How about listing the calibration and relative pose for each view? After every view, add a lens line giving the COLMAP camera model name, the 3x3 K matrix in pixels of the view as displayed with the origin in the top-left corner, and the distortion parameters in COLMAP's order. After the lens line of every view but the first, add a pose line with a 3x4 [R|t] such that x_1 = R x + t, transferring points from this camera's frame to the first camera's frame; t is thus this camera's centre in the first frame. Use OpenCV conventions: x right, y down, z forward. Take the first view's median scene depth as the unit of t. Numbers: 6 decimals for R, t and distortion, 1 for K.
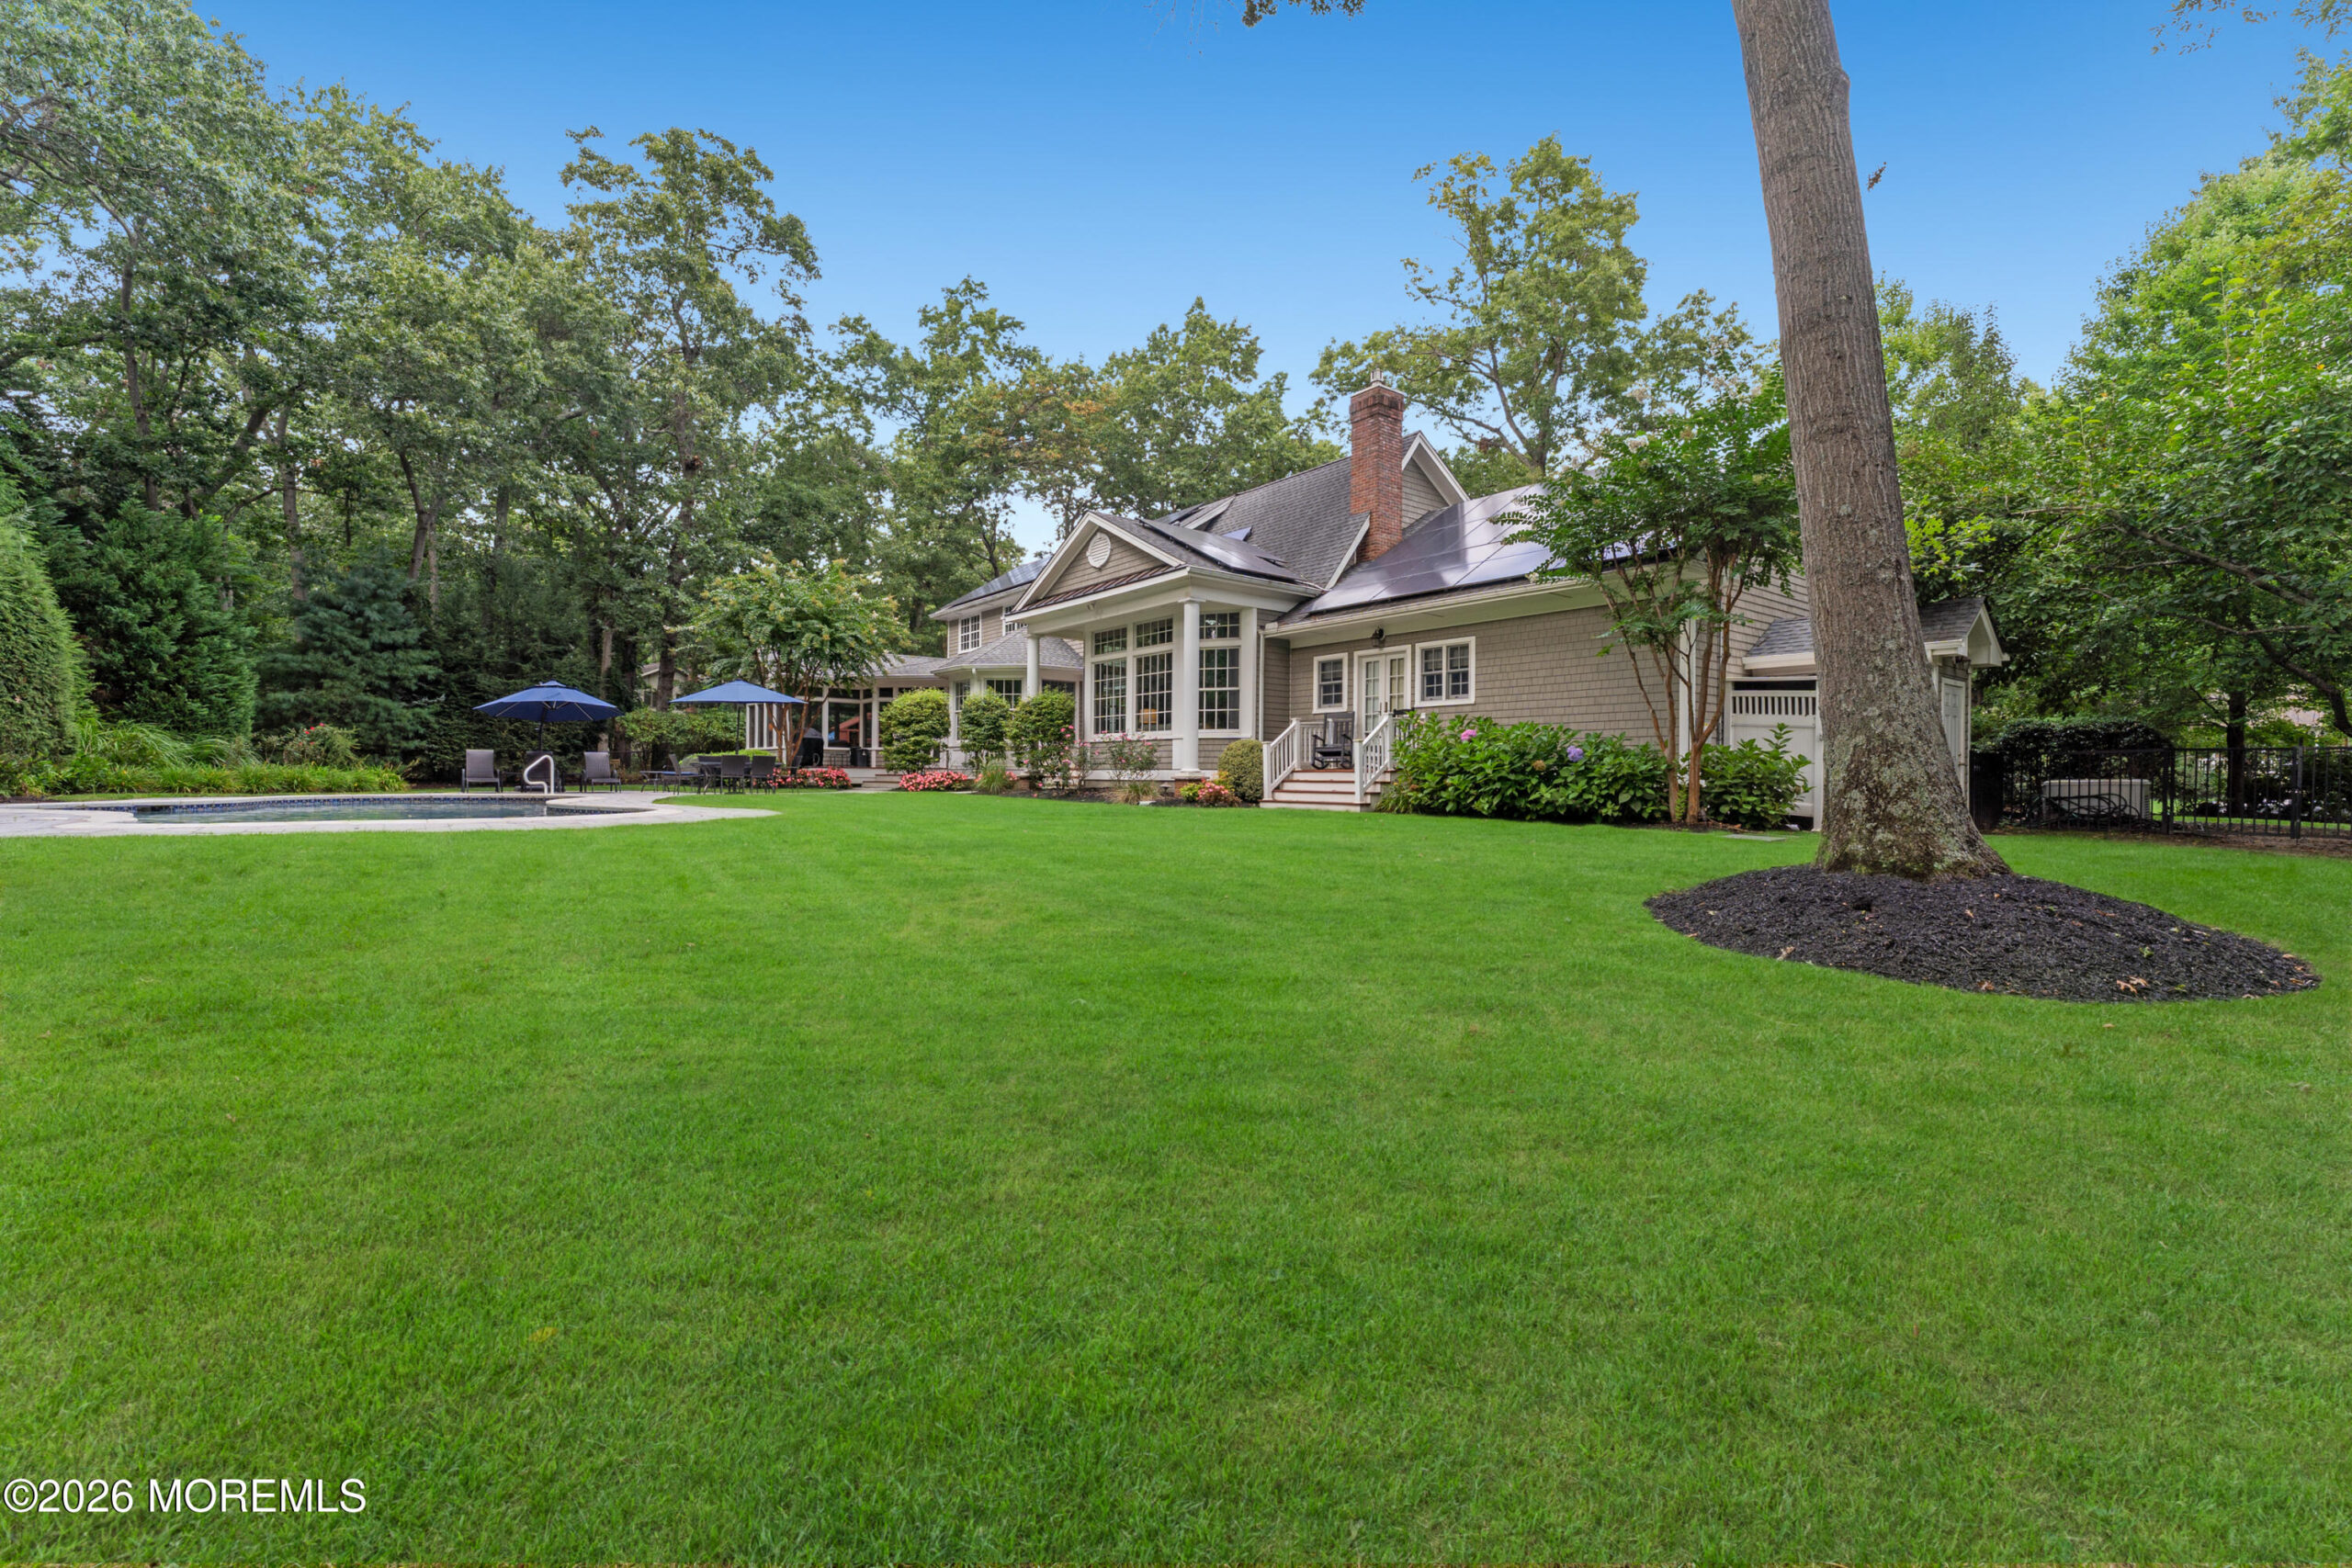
lens RADIAL K [[966.5, 0, 1154.5], [0, 966.5, 773.5], [0, 0, 1]] dist [0.001719, -0.000756]
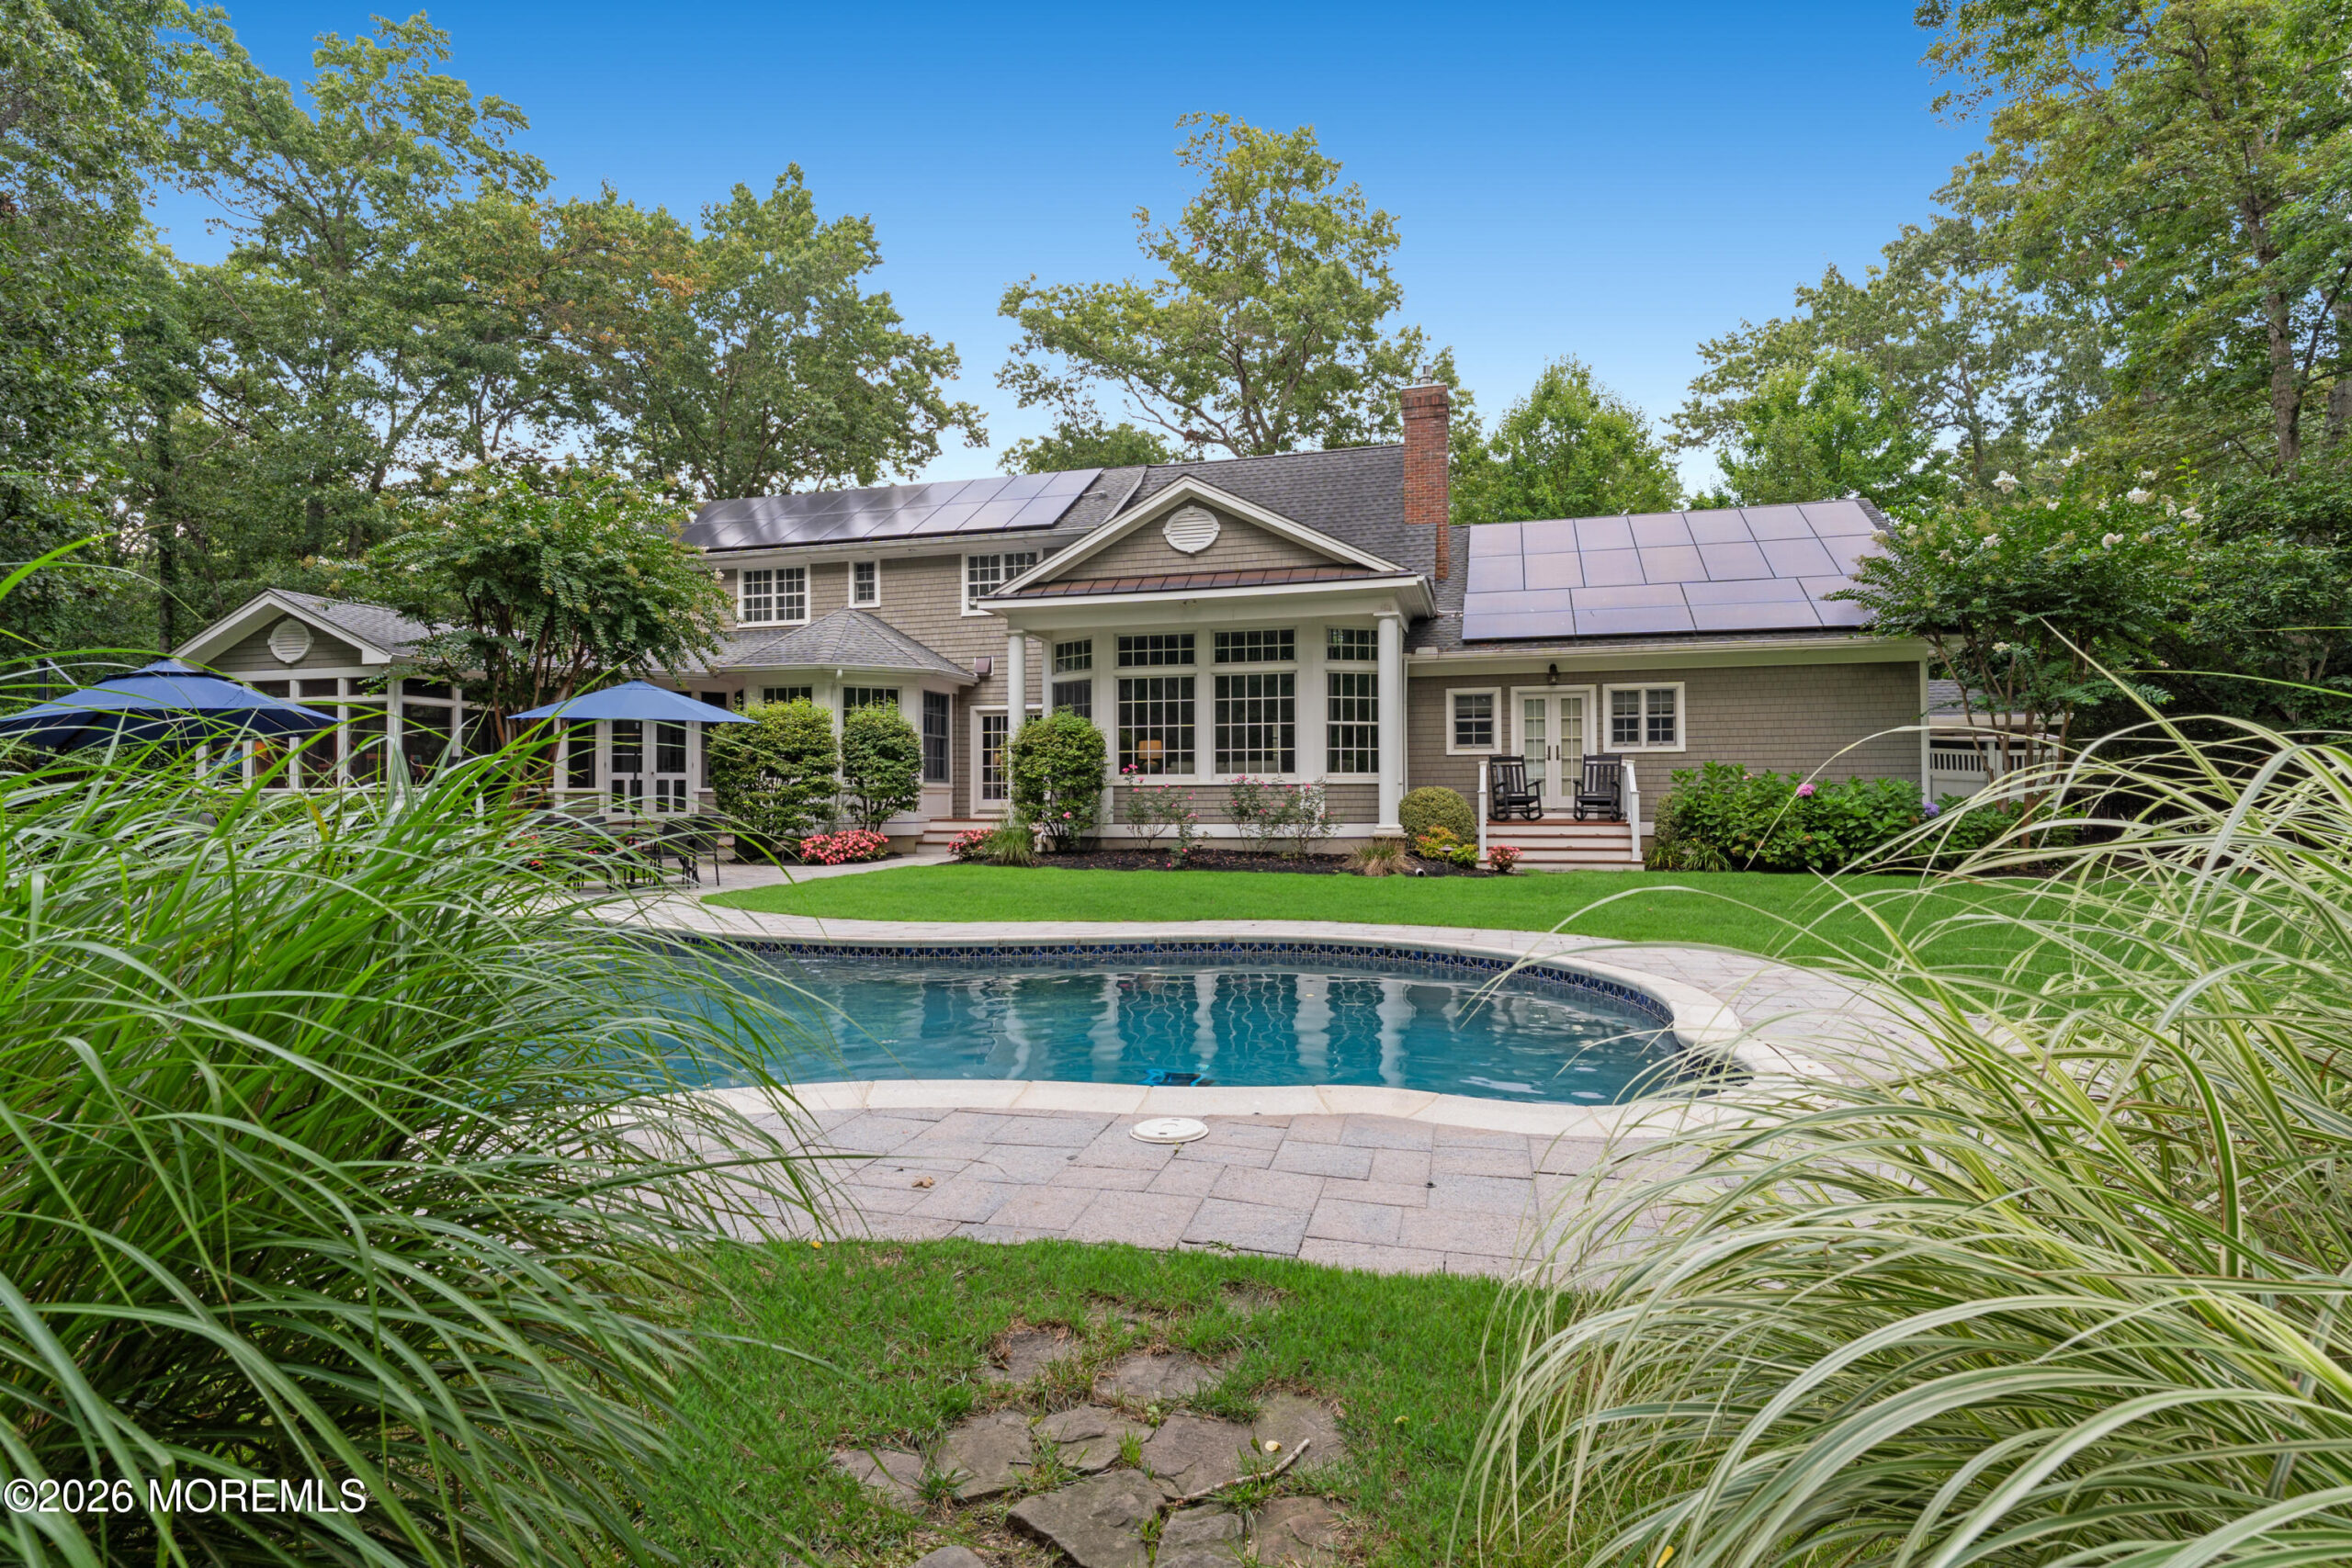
lens RADIAL K [[1158.5, 0, 1180.7], [0, 1158.5, 780.8], [0, 0, 1]] dist [0.002864, 0.001334]
pose [[0.798622, -0.004739, 0.601815, -0.566796], [0.011700, 0.999902, -0.007653, -0.029308], [-0.601719, 0.013153, 0.798599, 0.278065]]
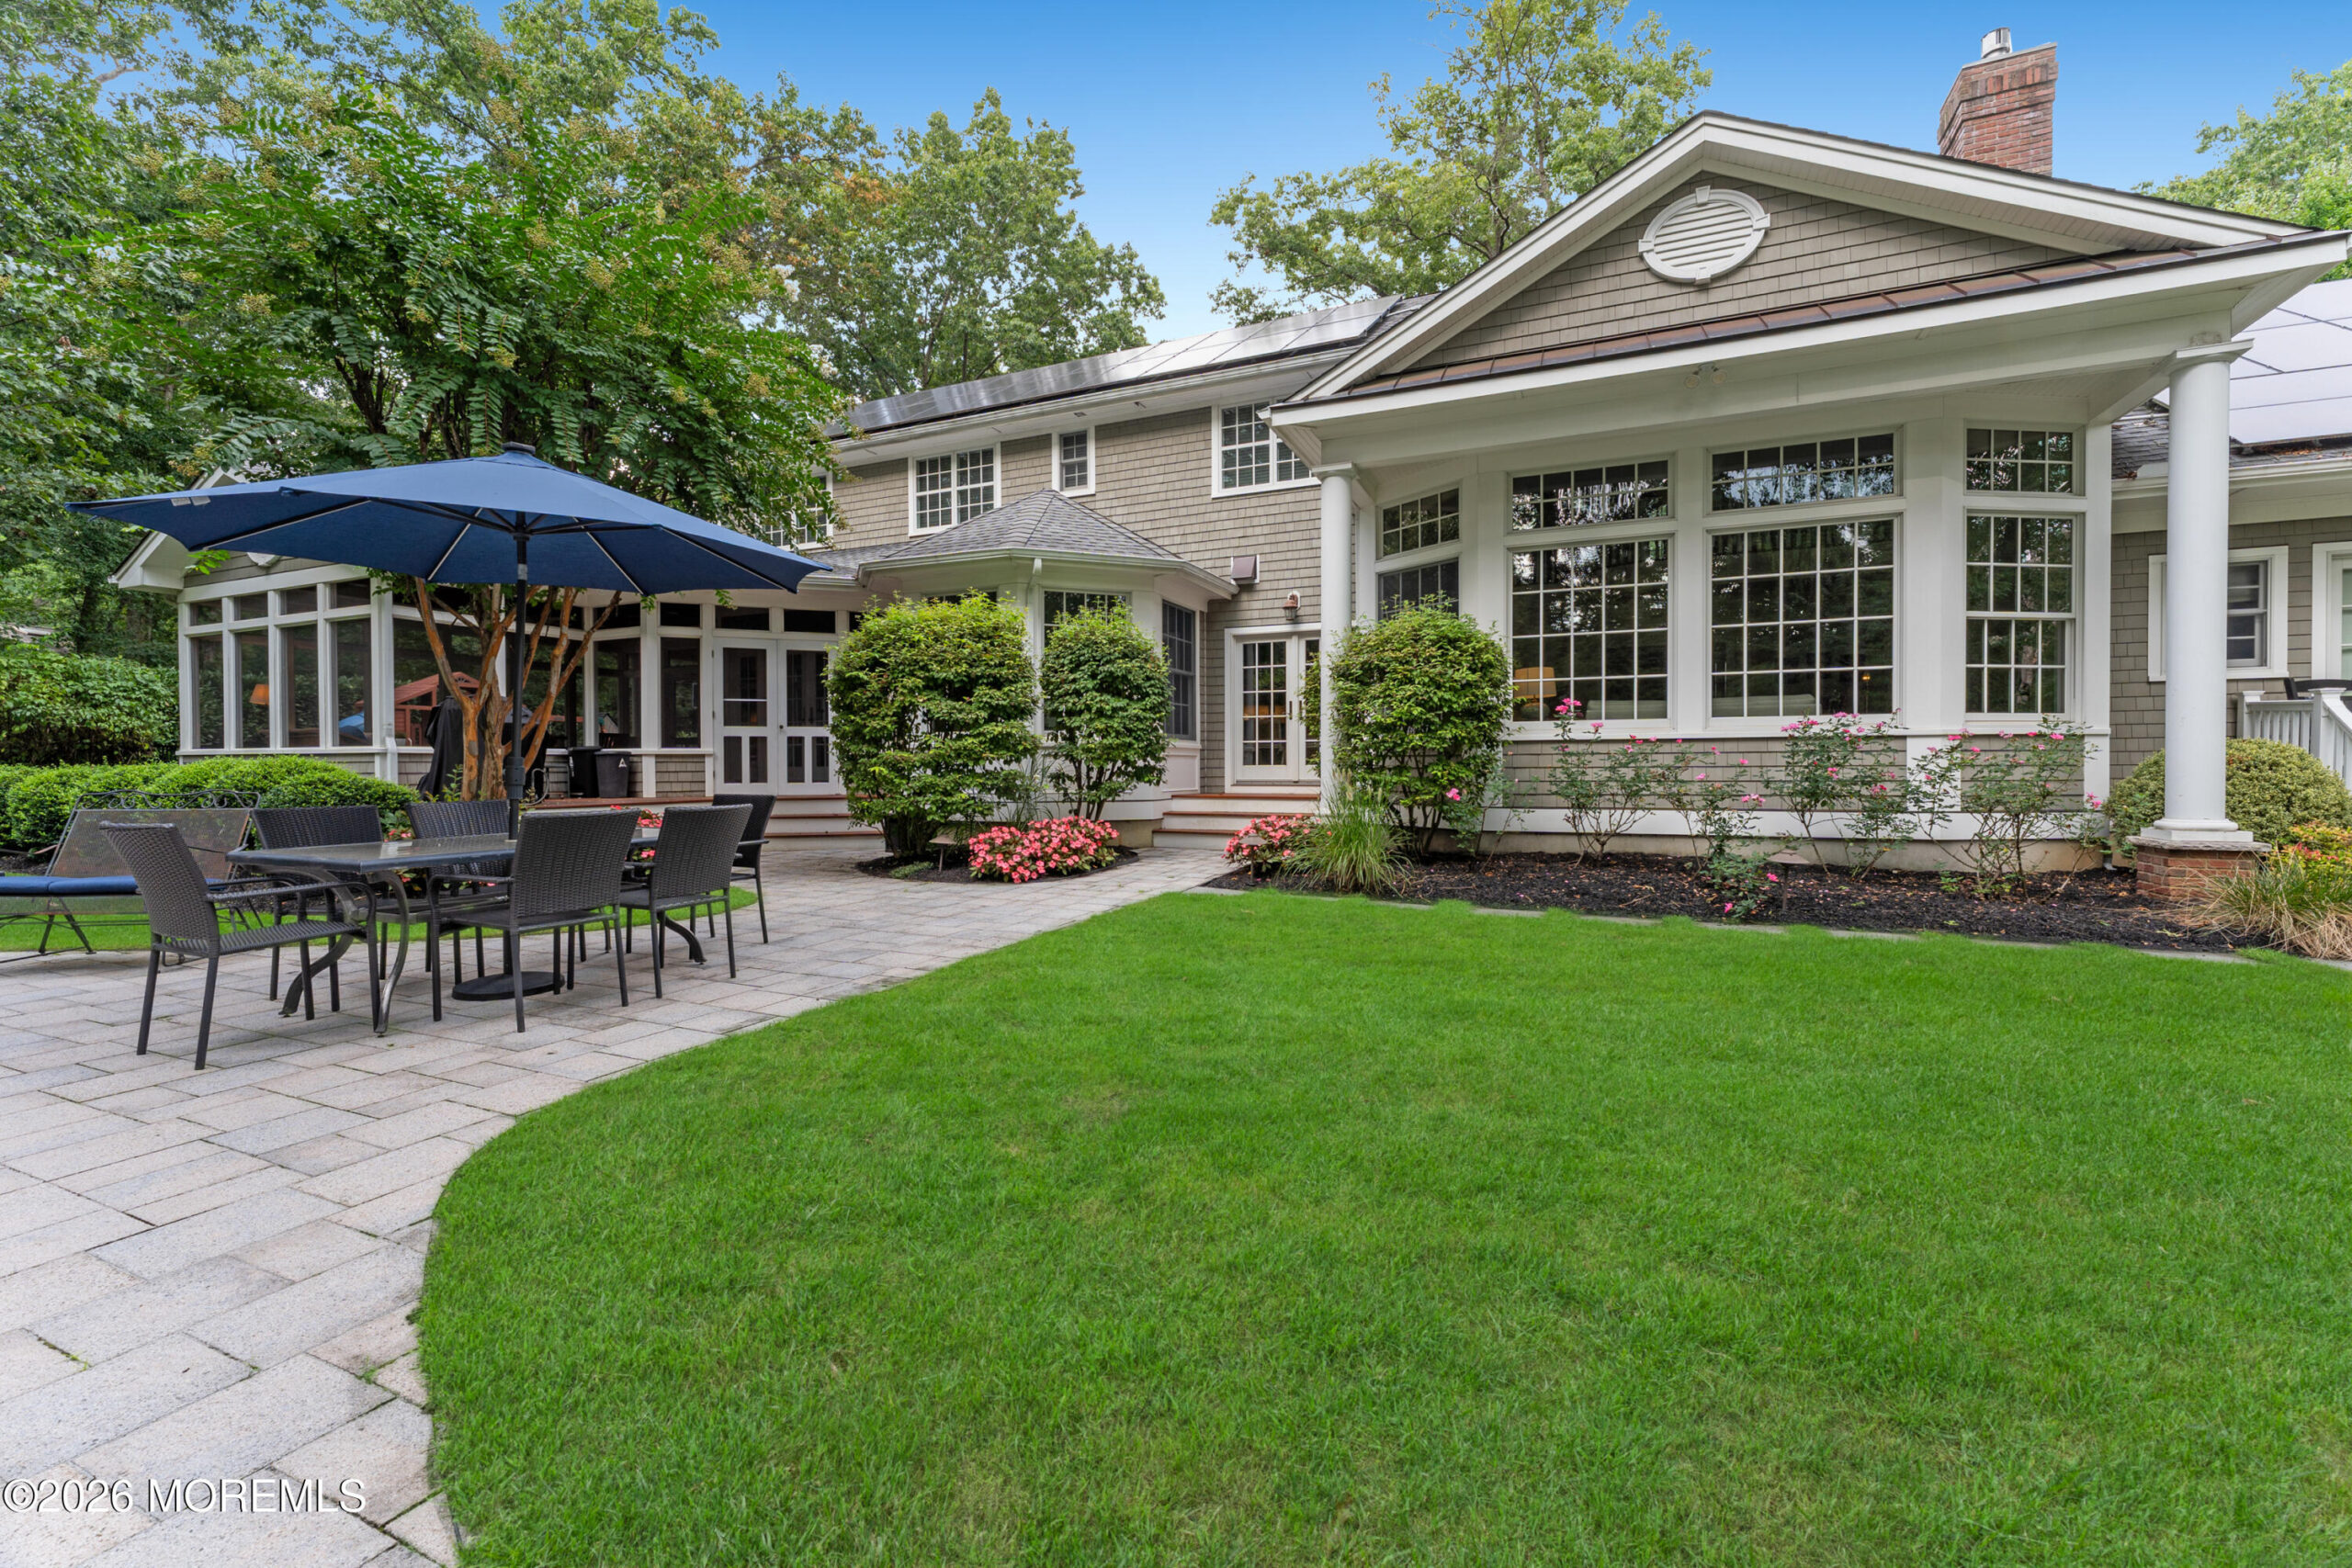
lens RADIAL K [[966.5, 0, 1190.4], [0, 966.5, 781.1], [0, 0, 1]] dist [0.001719, -0.000756]
pose [[0.874367, -0.020237, 0.484843, -0.396609], [0.011110, 0.999703, 0.021691, -0.026033], [-0.485138, -0.013579, 0.874332, 0.718995]]
